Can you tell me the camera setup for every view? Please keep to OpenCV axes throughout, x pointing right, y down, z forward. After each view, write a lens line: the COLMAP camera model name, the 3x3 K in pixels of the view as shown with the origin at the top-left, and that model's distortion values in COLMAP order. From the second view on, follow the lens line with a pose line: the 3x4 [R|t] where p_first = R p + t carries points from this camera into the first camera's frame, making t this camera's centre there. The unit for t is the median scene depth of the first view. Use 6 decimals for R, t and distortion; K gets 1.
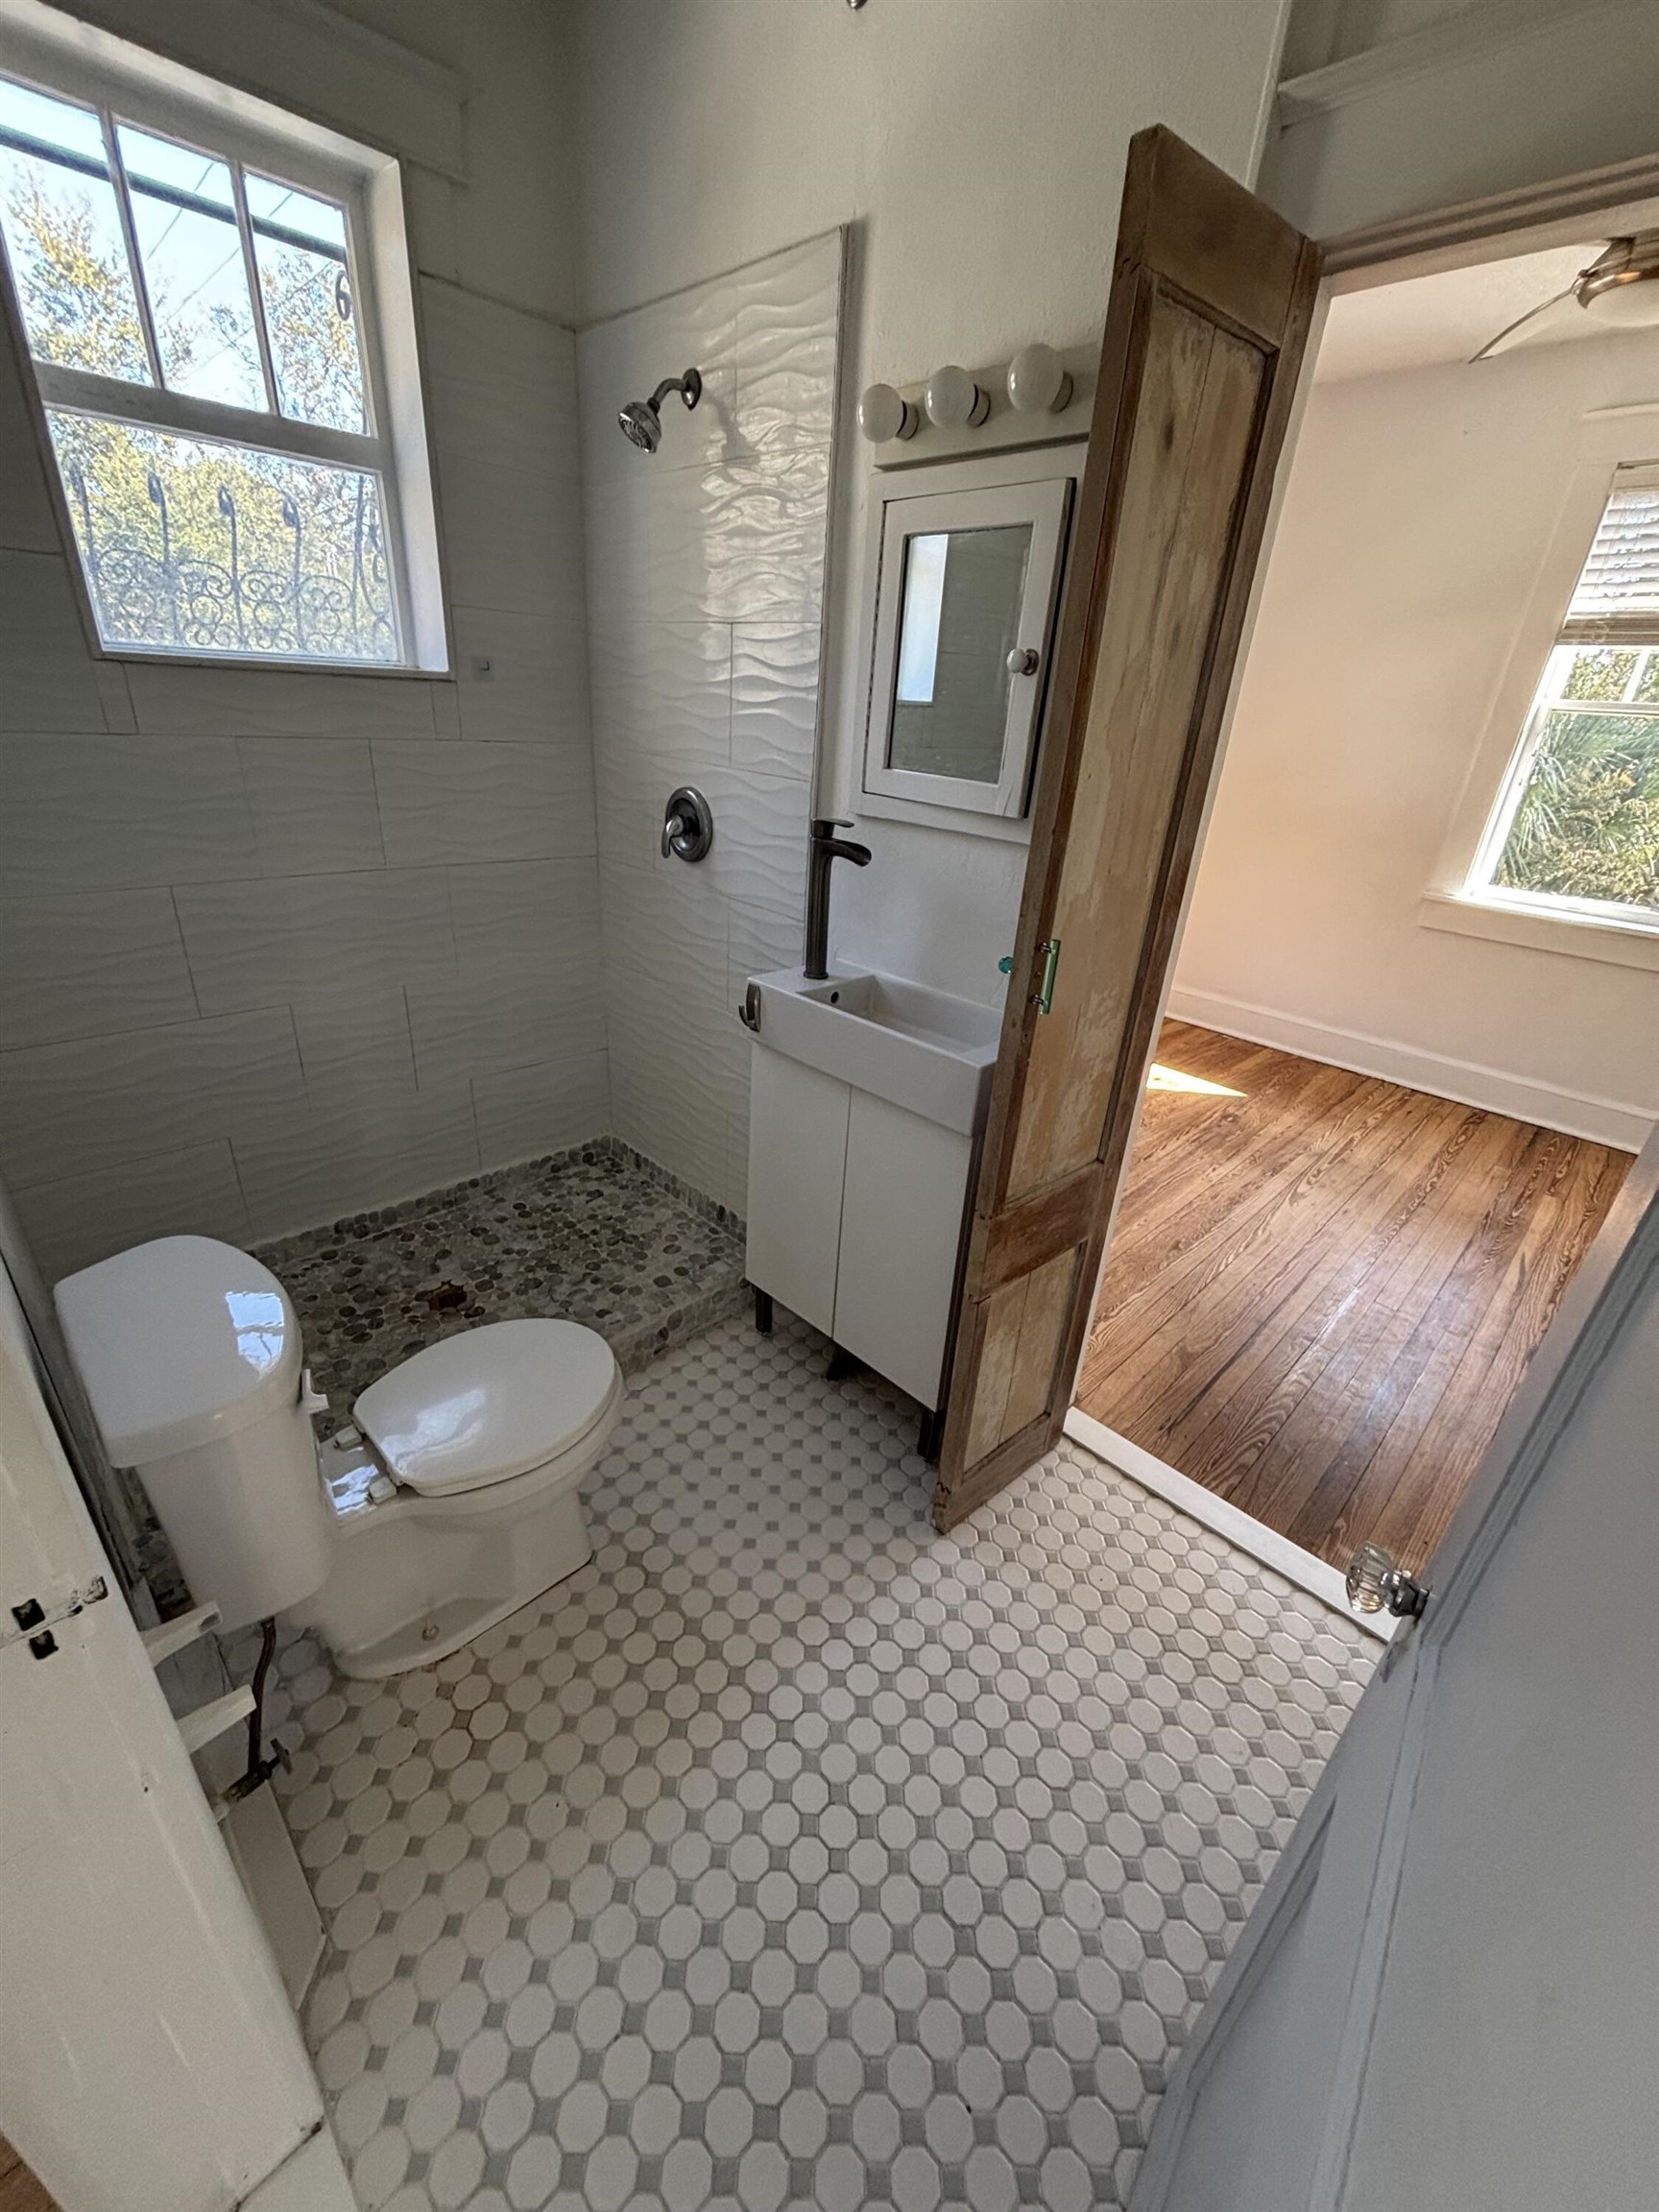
lens RADIAL K [[891.5, 0, 829.3], [0, 891.5, 1108.5], [0, 0, 1]] dist [-0.003435, 0.000146]
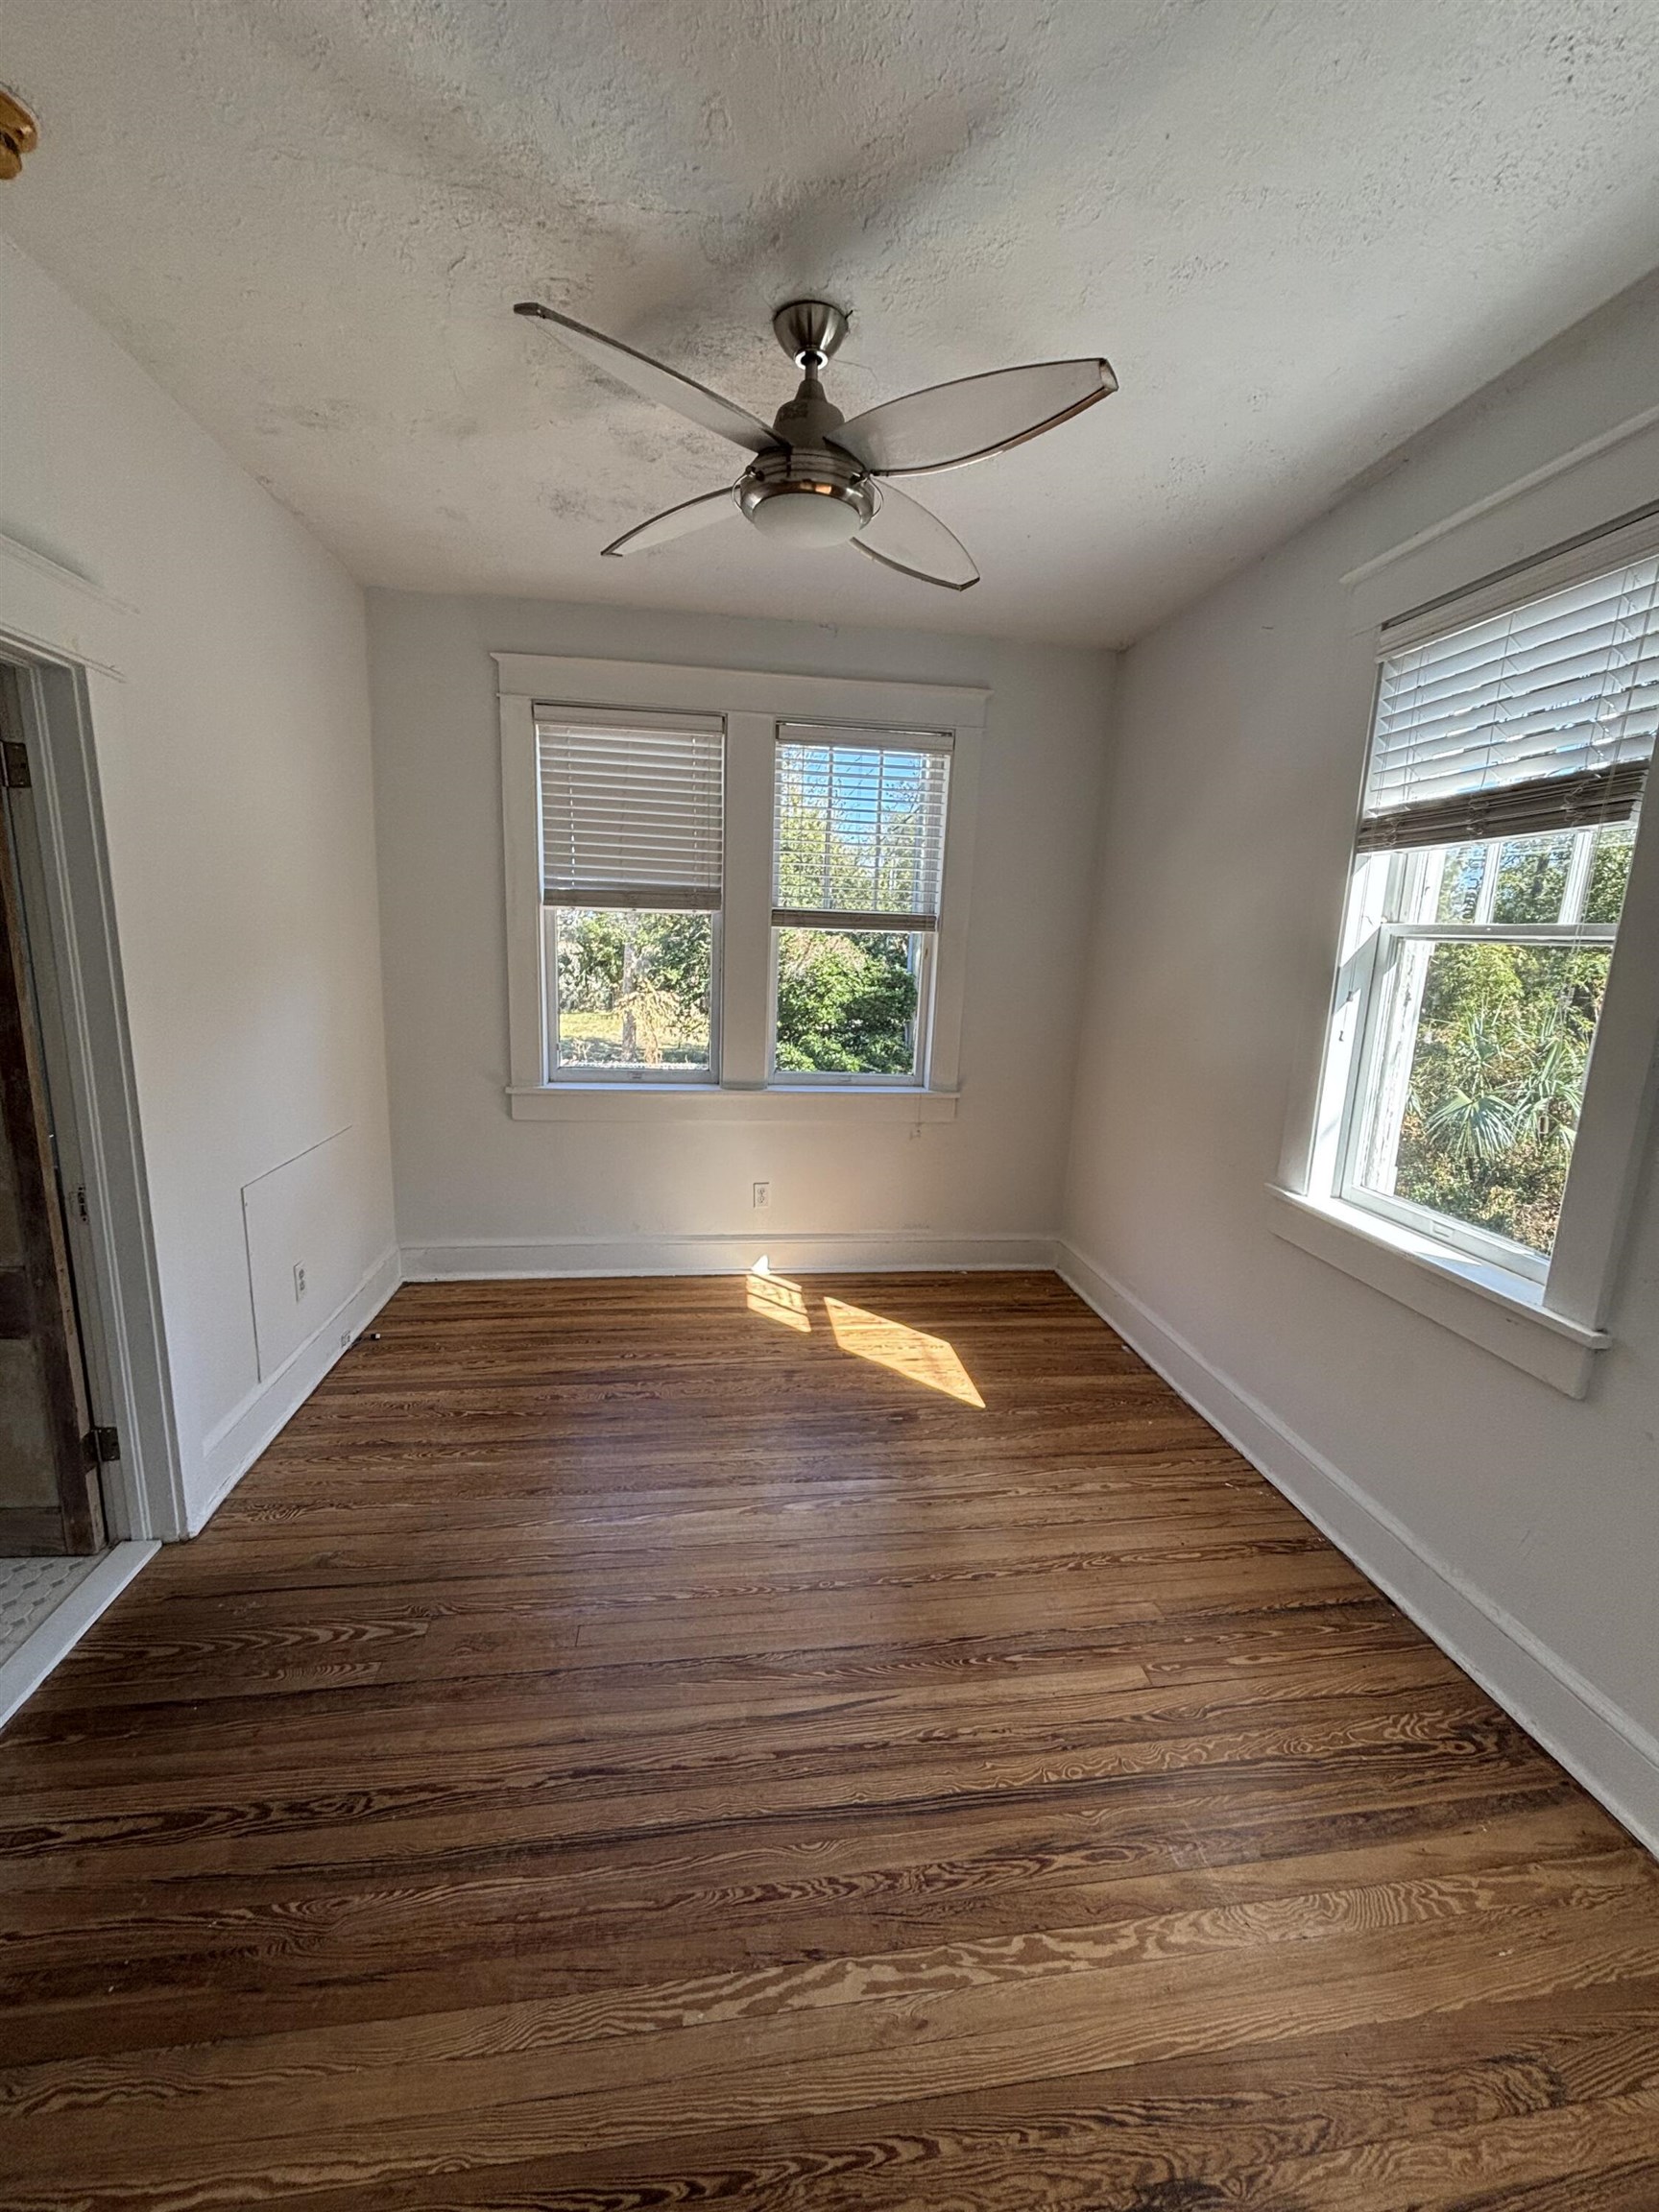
lens RADIAL K [[891.5, 0, 835.5], [0, 891.5, 1108.3], [0, 0, 1]] dist [-0.003435, 0.000146]
pose [[0.799713, 0.090214, -0.593566, 0.867884], [-0.250485, 0.948626, -0.193301, -0.085164], [0.545634, 0.303265, 0.781226, 0.268024]]
